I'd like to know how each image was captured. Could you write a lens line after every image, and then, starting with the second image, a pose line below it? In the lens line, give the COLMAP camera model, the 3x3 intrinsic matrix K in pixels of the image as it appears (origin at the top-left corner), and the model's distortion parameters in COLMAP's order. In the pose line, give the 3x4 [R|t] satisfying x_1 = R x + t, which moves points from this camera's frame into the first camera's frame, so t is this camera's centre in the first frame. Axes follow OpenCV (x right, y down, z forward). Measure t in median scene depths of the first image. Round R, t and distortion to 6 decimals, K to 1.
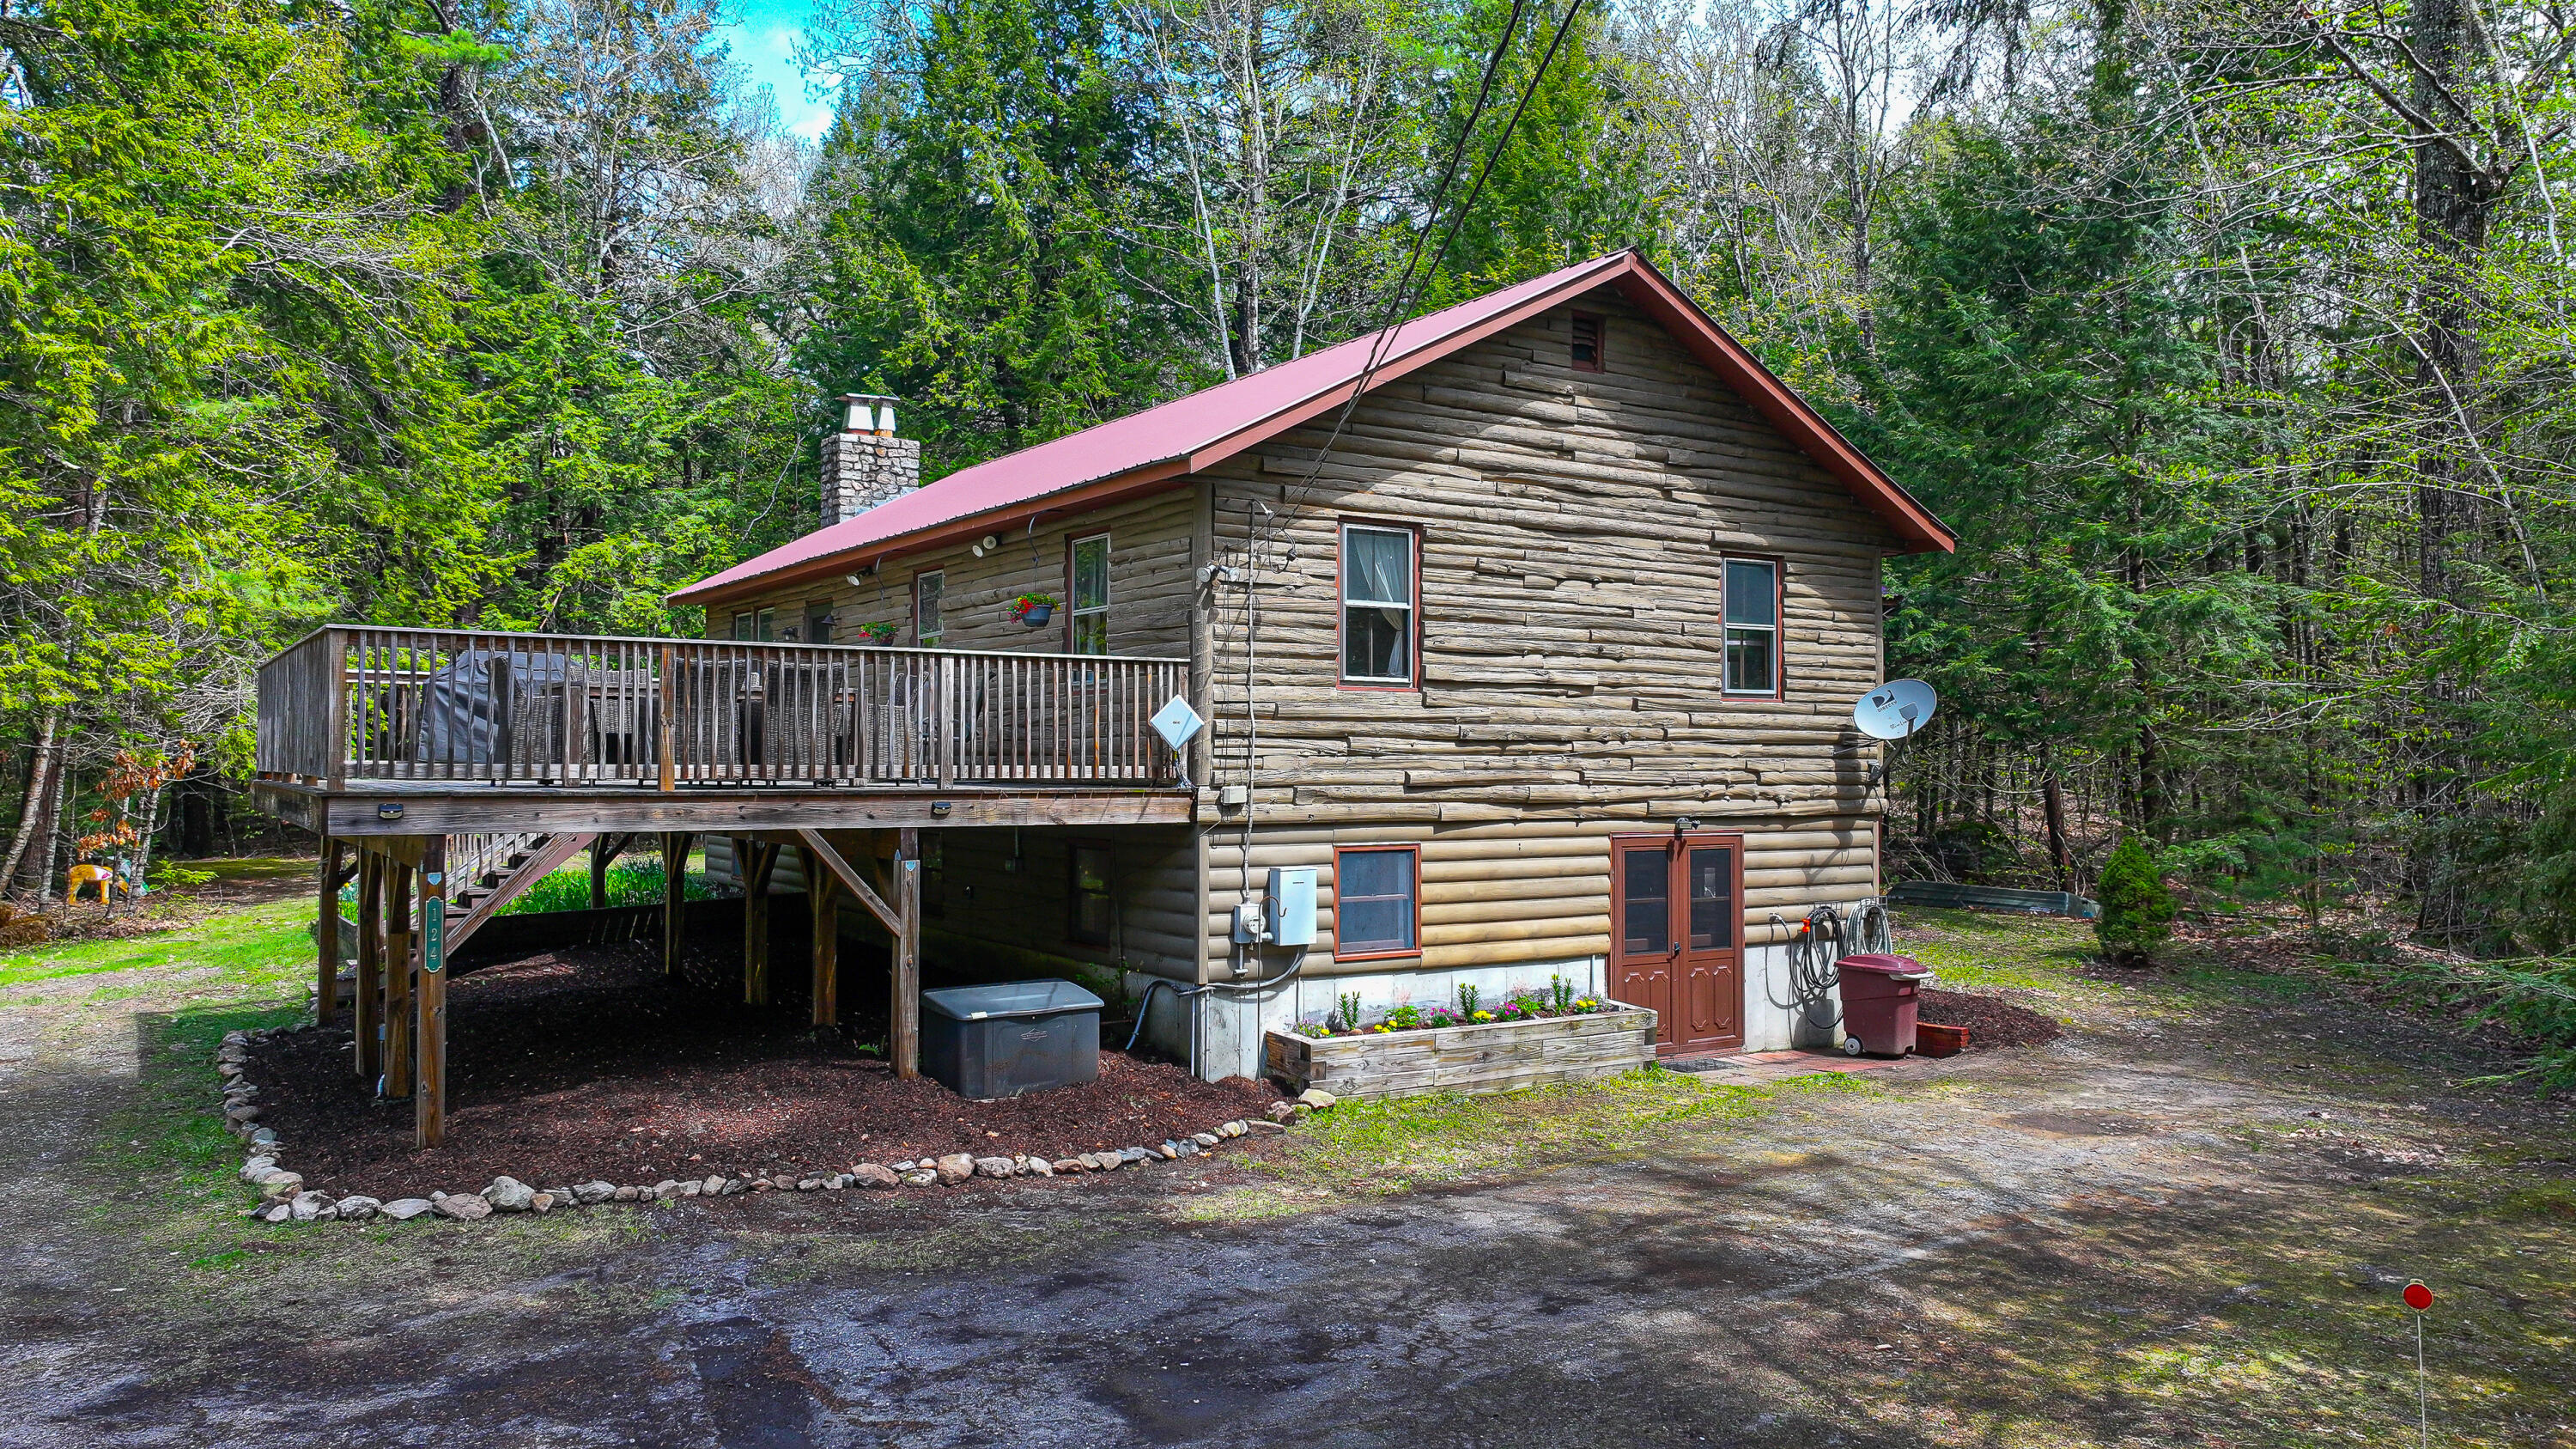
lens RADIAL K [[1809.6, 0, 1288.0], [0, 1809.6, 724.5], [0, 0, 1]] dist [0.002383, 0.004917]
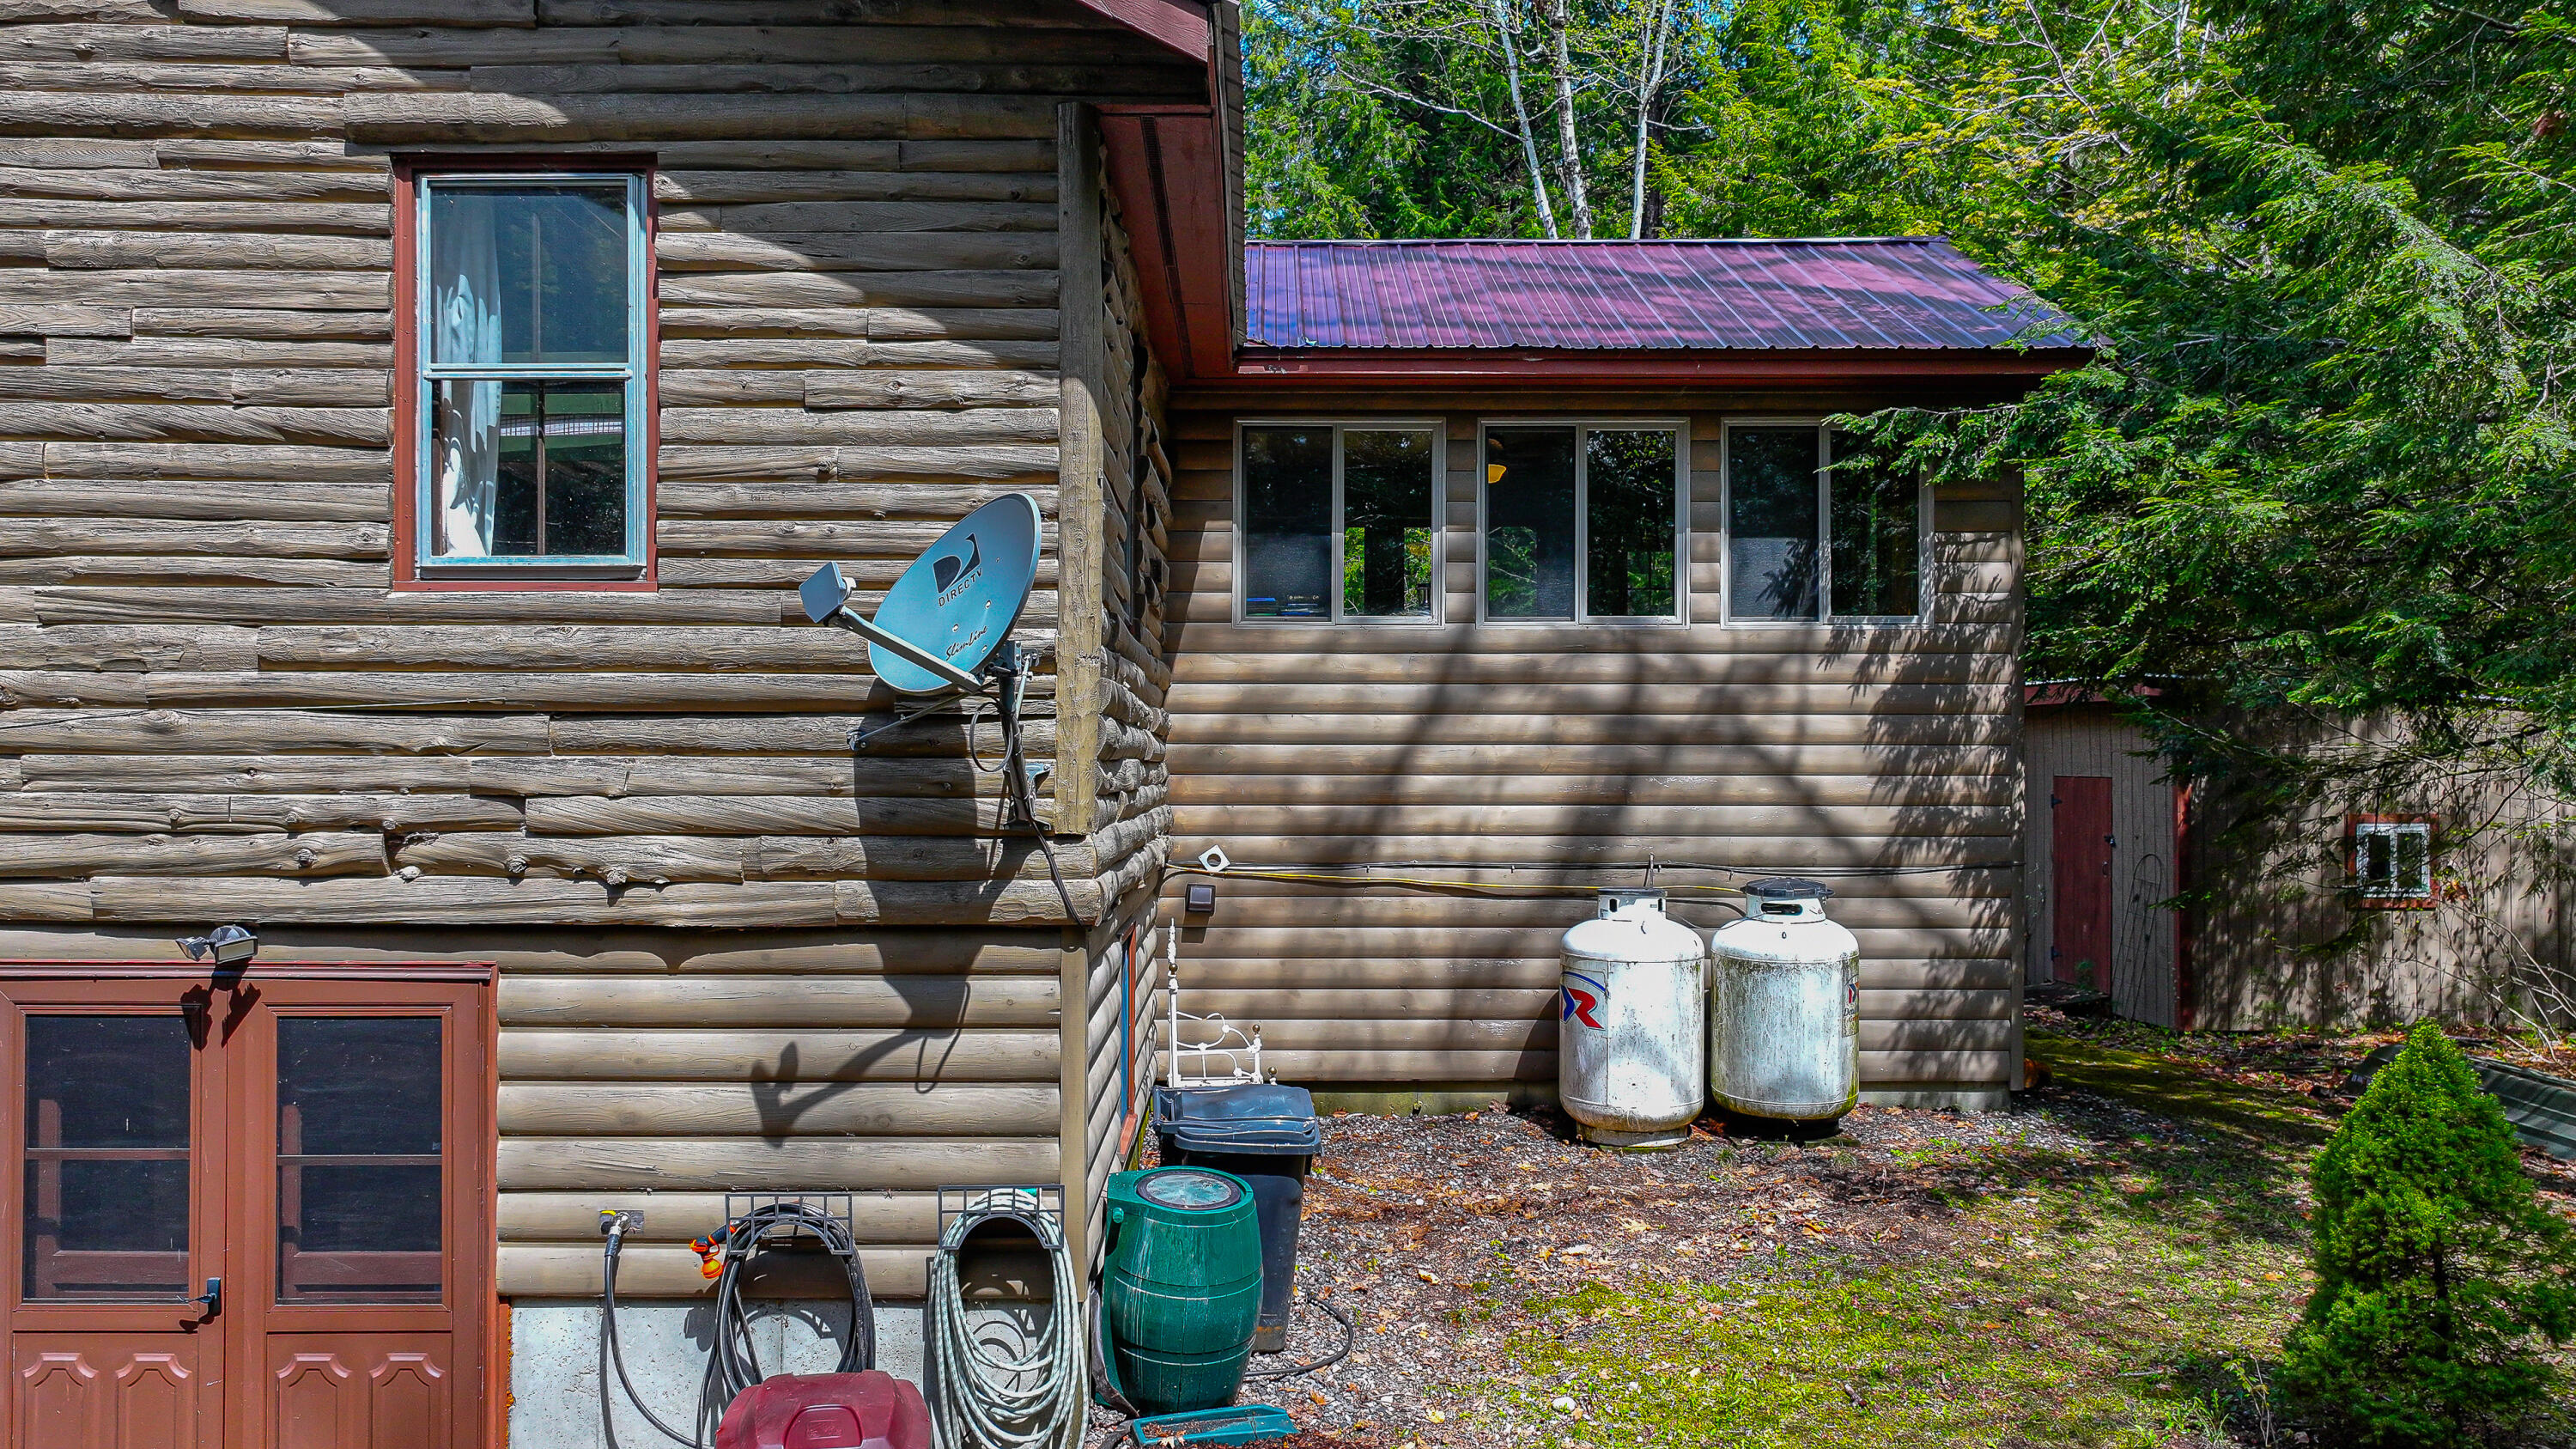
lens RADIAL K [[1809.6, 0, 1288.0], [0, 1809.6, 724.5], [0, 0, 1]] dist [0.002383, 0.004917]
pose [[0.844306, -0.003094, -0.535852, 0.599793], [0.011377, 0.999861, 0.012153, 0.010928], [0.535741, -0.016357, 0.844224, 0.843562]]
